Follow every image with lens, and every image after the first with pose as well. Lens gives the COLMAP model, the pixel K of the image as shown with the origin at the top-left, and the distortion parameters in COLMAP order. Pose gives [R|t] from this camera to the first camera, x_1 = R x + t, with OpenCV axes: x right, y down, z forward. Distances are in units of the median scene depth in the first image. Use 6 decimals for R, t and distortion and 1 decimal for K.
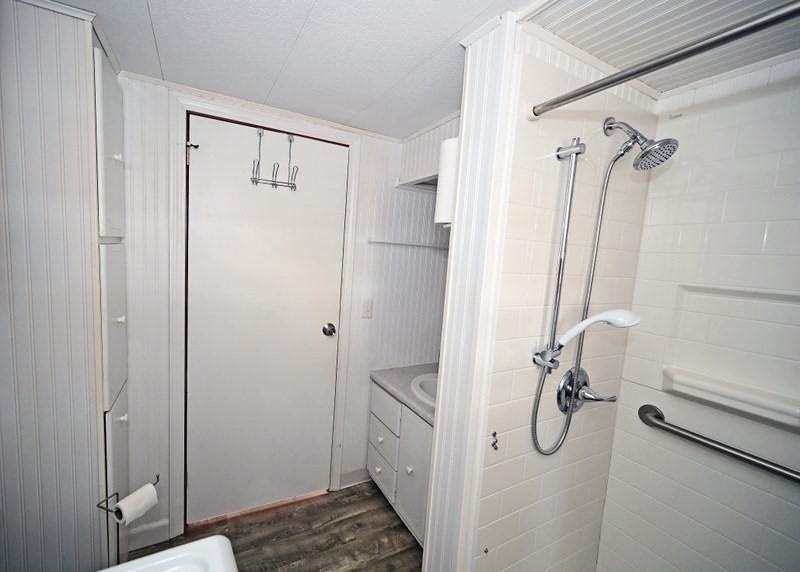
lens RADIAL K [[341.5, 0, 371.3], [0, 341.5, 287.6], [0, 0, 1]] dist [0.000809, -0.000065]
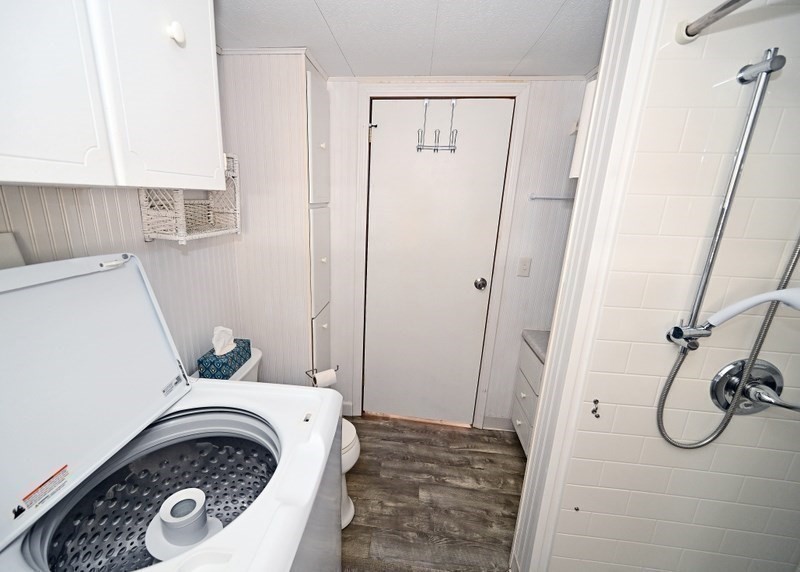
lens RADIAL K [[341.5, 0, 371.3], [0, 341.5, 287.6], [0, 0, 1]] dist [0.000809, -0.000065]
pose [[0.821999, 0.110057, -0.558753, 0.235866], [-0.037890, 0.989543, 0.139169, -0.001463], [0.568227, -0.093226, 0.817574, -0.086159]]
